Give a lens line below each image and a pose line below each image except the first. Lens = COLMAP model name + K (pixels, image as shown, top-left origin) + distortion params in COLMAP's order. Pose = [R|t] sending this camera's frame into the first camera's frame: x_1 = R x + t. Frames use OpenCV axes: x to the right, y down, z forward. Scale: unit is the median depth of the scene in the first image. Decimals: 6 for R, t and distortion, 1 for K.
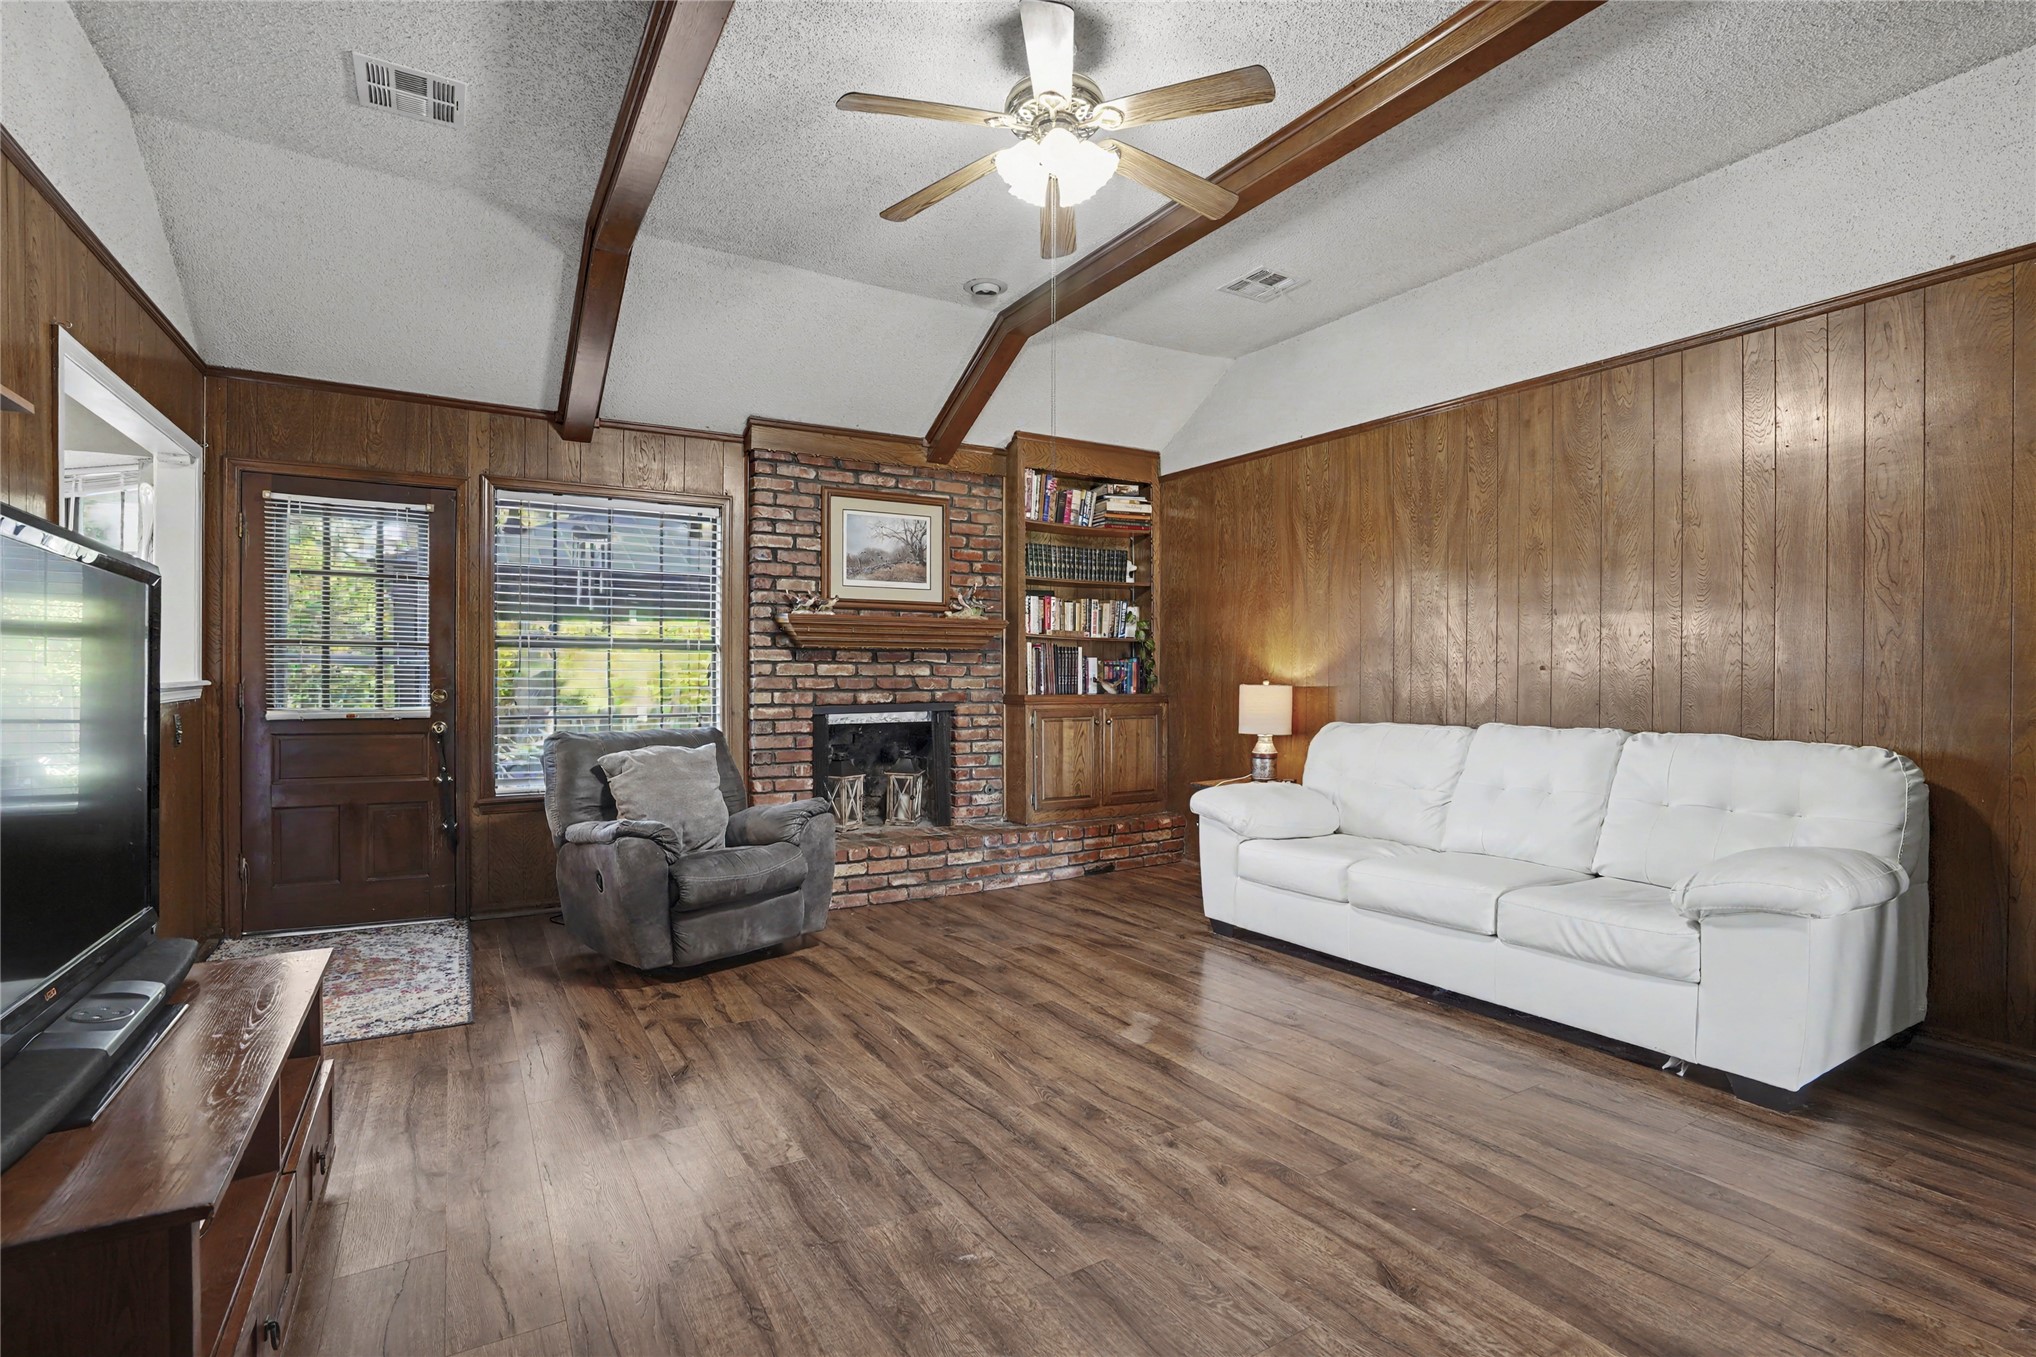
lens RADIAL K [[963.7, 0, 1018.0], [0, 963.7, 678.5], [0, 0, 1]] dist [-0.065600, 0.028162]
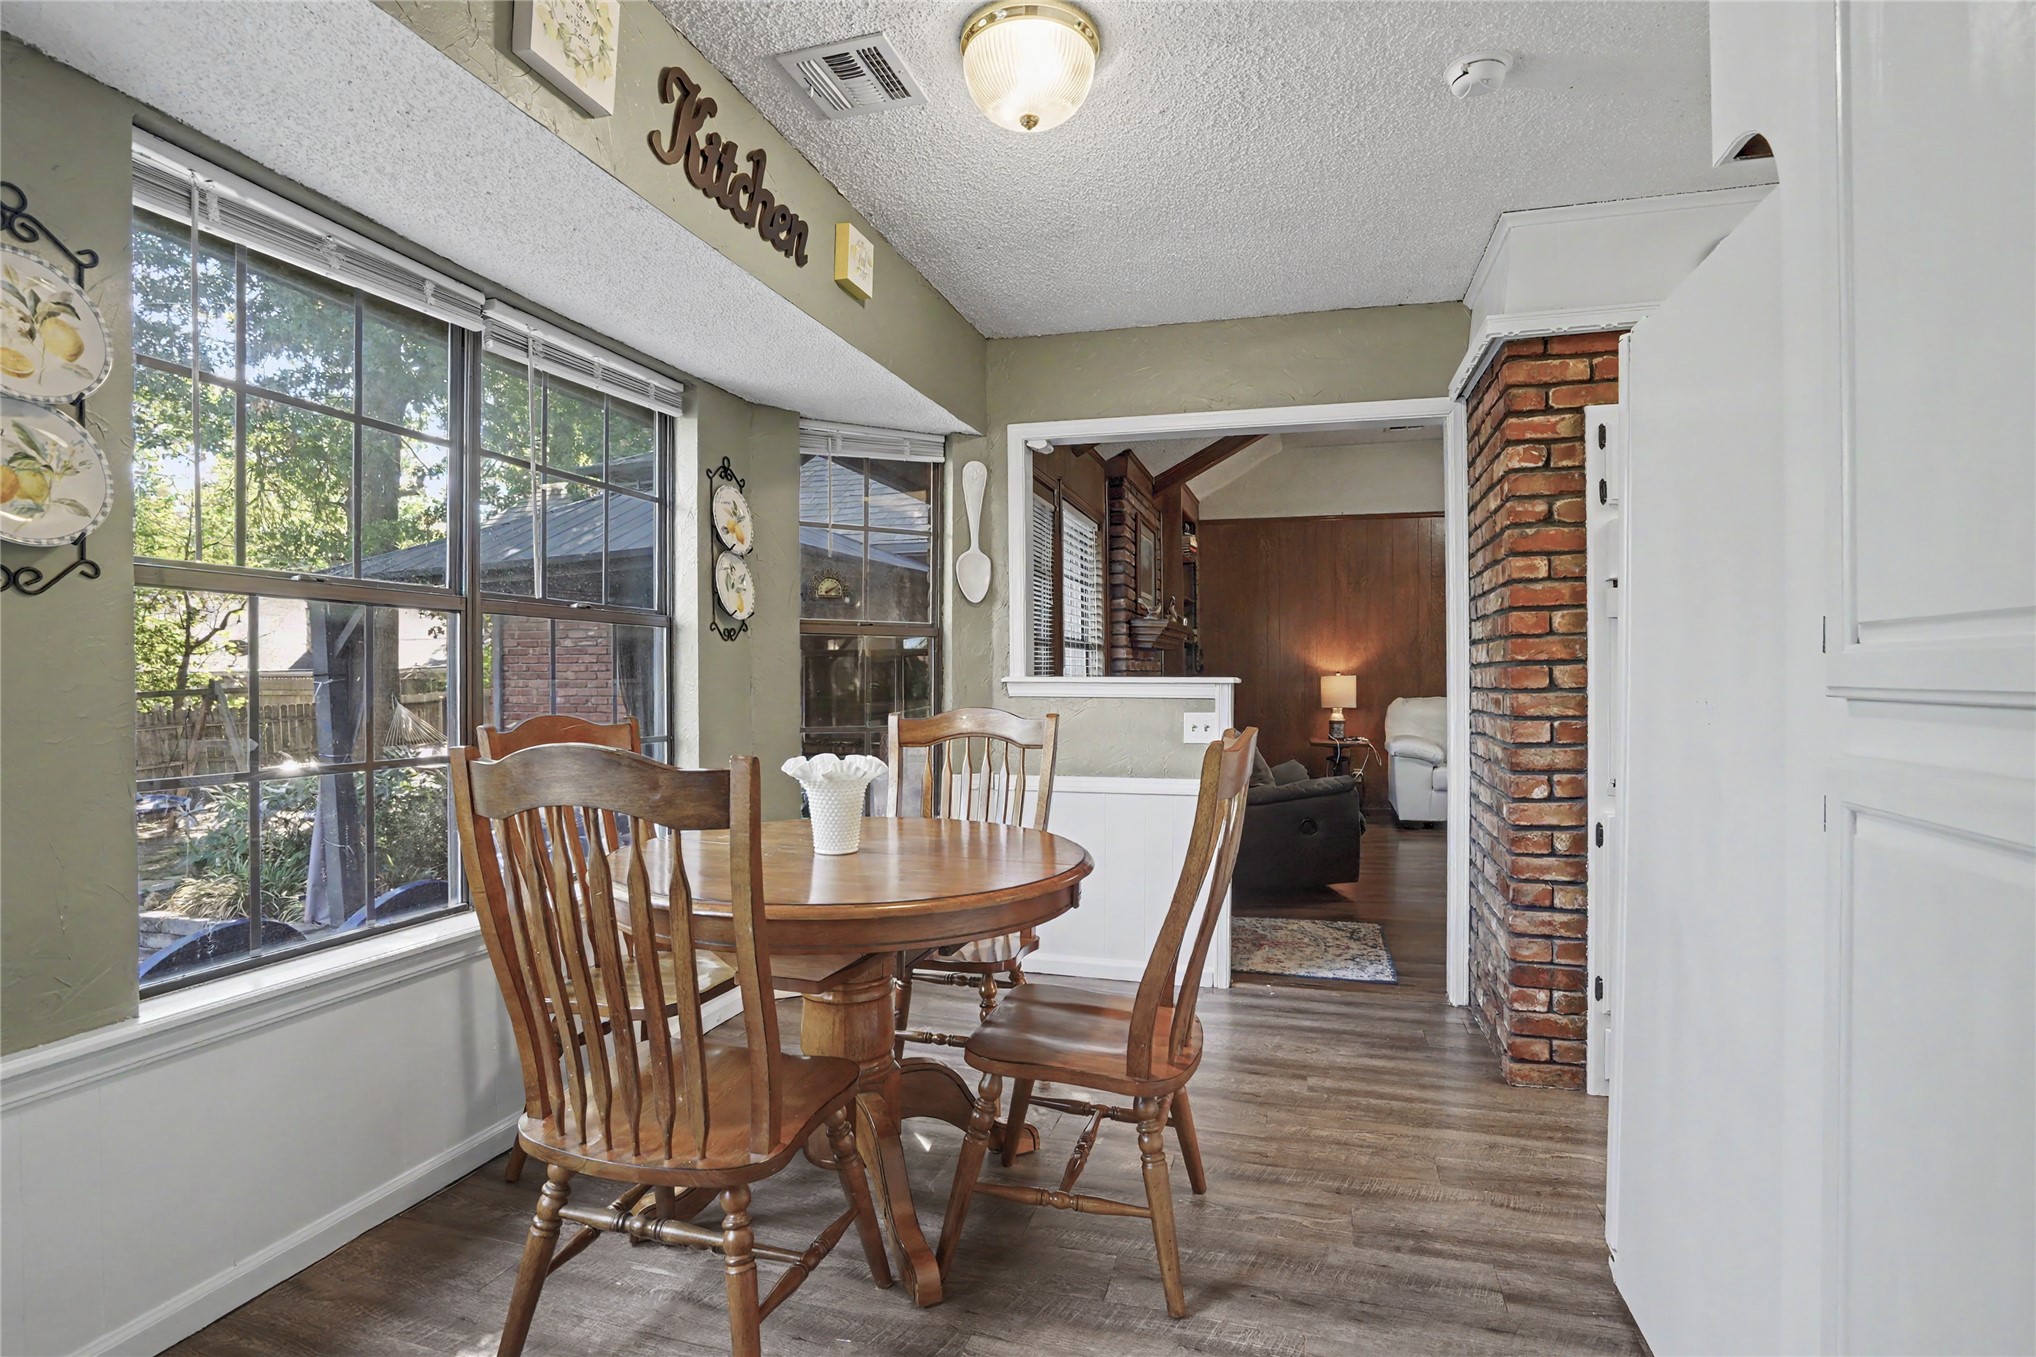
lens RADIAL K [[958.7, 0, 1018.9], [0, 958.7, 672.7], [0, 0, 1]] dist [-0.065787, 0.026430]
pose [[0.730800, 0.000658, 0.682592, -1.210781], [0.001801, 0.999994, -0.002892, 0.006281], [-0.682590, 0.003343, 0.730794, 0.251764]]
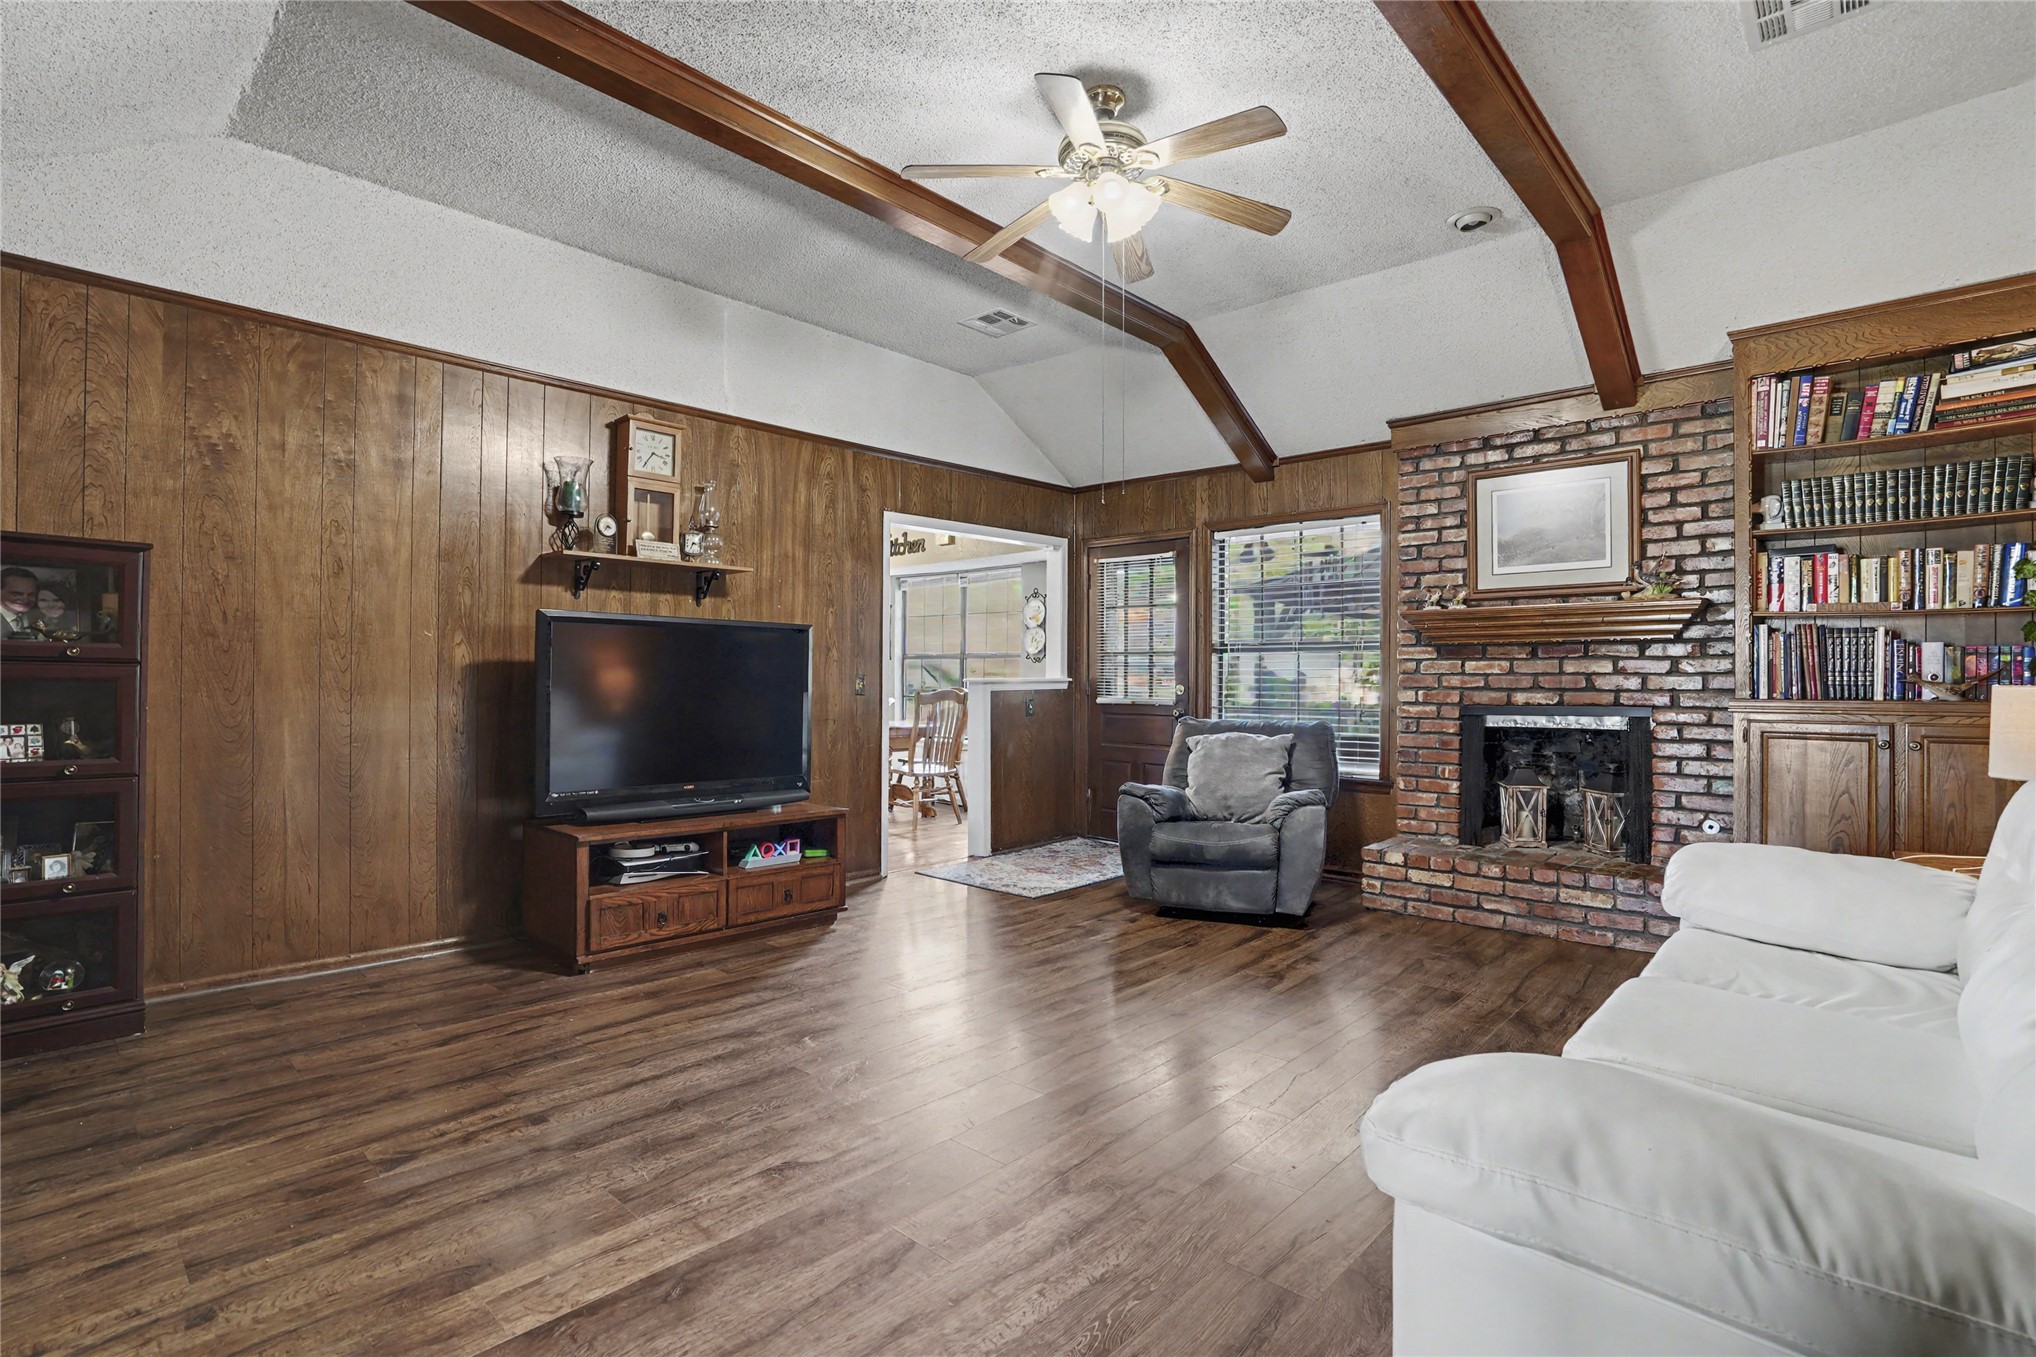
lens RADIAL K [[958.7, 0, 1018.9], [0, 958.7, 672.7], [0, 0, 1]] dist [-0.065787, 0.026430]
pose [[0.286278, -0.006208, -0.958126, 0.599210], [-0.003207, 0.999967, -0.007438, 0.005059], [0.958141, 0.005202, 0.286249, 0.340986]]
